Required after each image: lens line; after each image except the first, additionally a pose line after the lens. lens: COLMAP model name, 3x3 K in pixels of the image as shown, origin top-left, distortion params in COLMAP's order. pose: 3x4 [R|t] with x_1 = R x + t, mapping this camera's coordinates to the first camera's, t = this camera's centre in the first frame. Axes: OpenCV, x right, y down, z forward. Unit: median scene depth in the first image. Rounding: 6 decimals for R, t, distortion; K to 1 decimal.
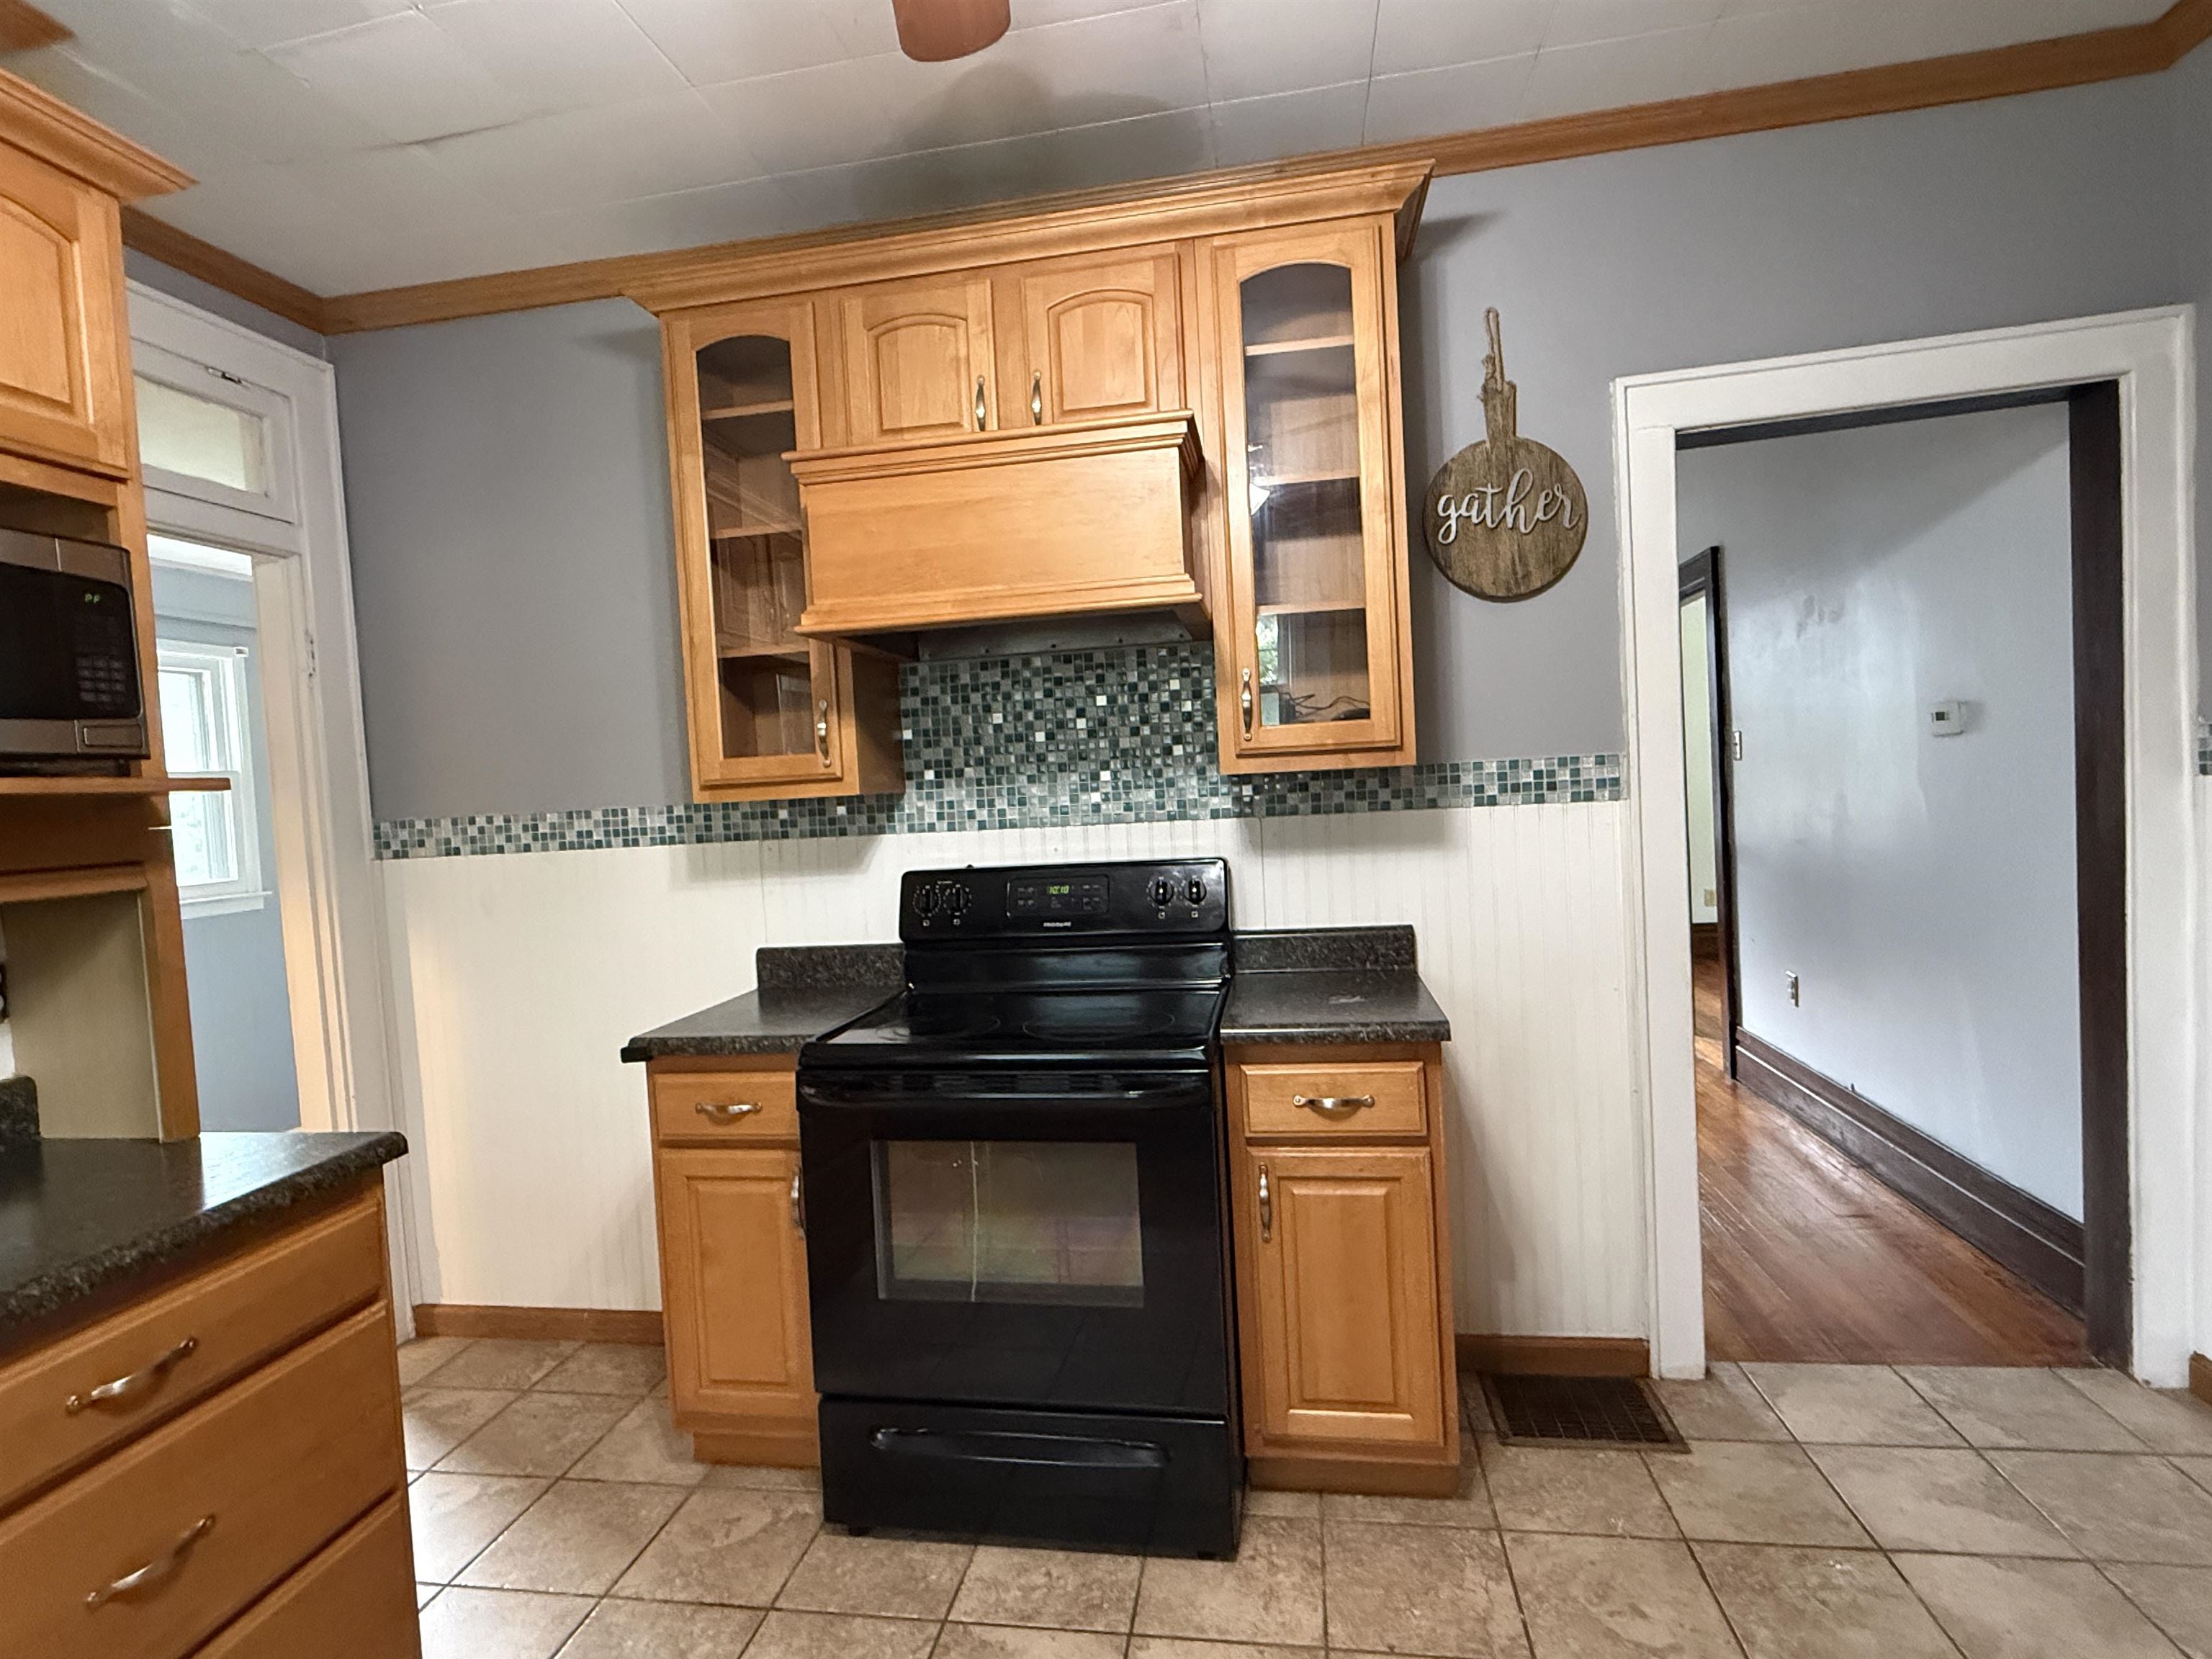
lens RADIAL K [[1105.8, 0, 1100.6], [0, 1105.8, 829.2], [0, 0, 1]] dist [-0.002241, 0.000851]
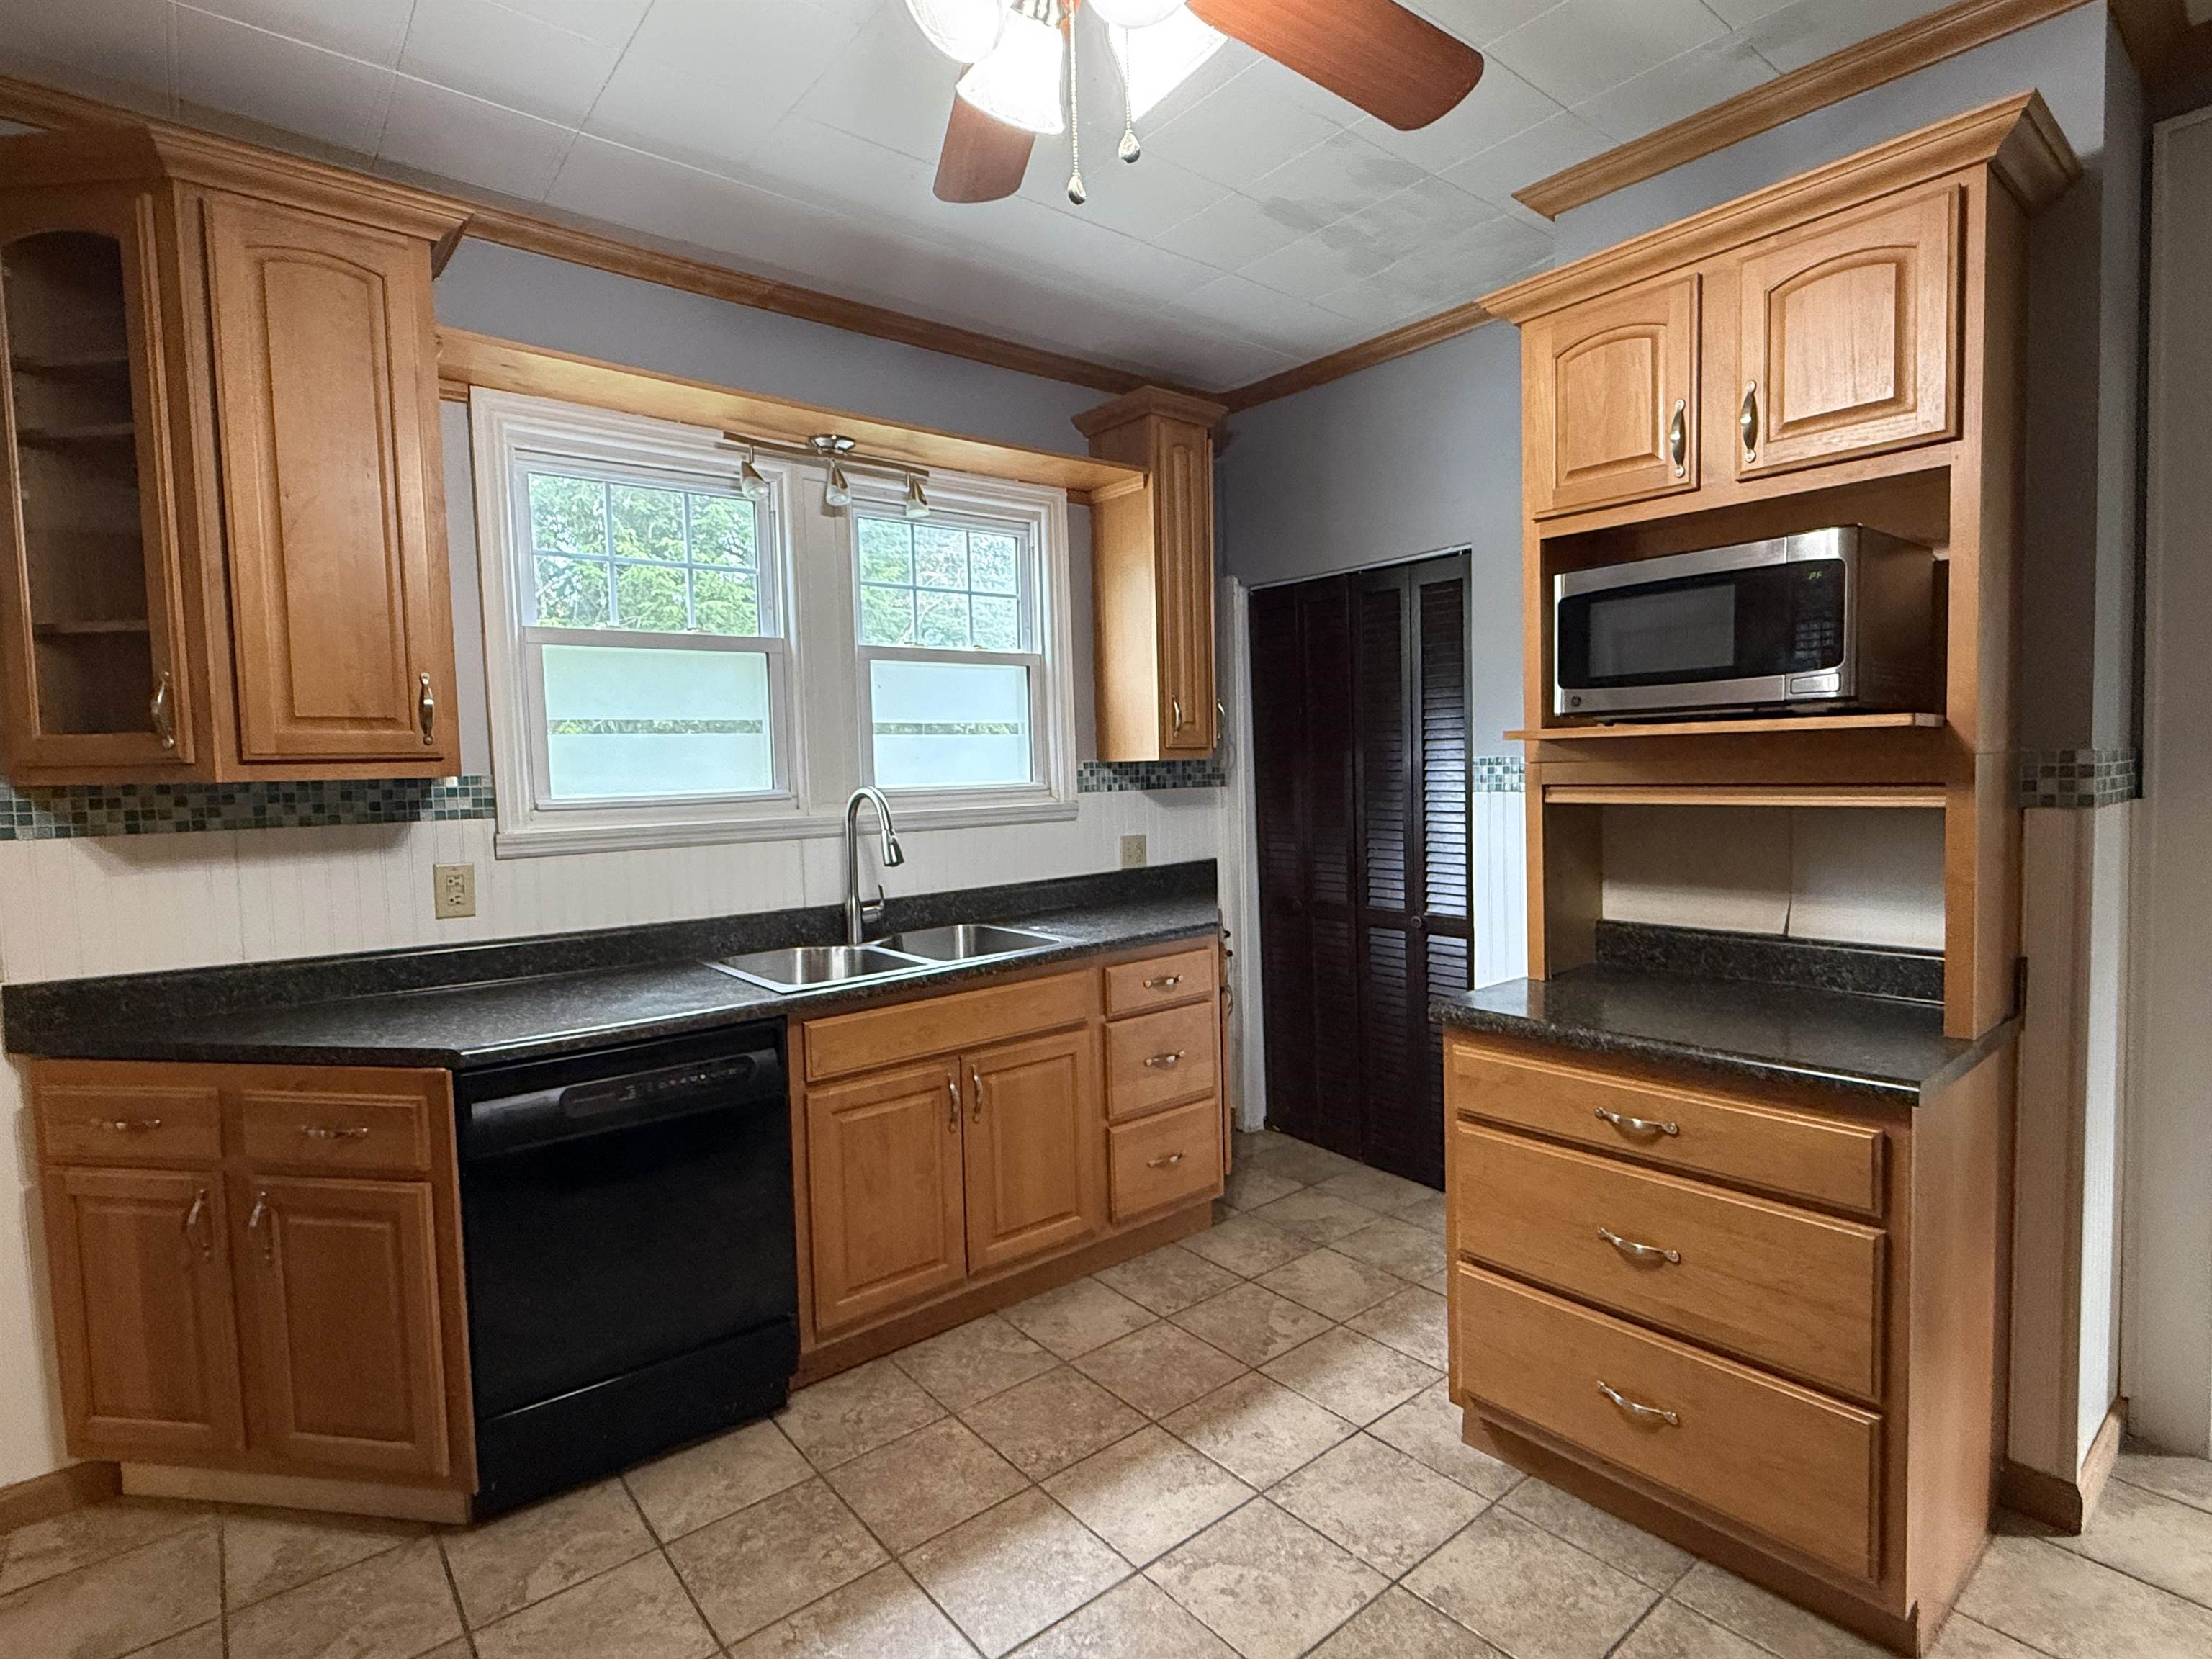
lens RADIAL K [[1105.8, 0, 1101.4], [0, 1105.8, 828.9], [0, 0, 1]] dist [-0.002241, 0.000851]
pose [[-0.652933, 0.116720, -0.748368, 0.360861], [0.034354, 0.991602, 0.124682, -0.062553], [0.756636, 0.055700, -0.651459, 0.721774]]
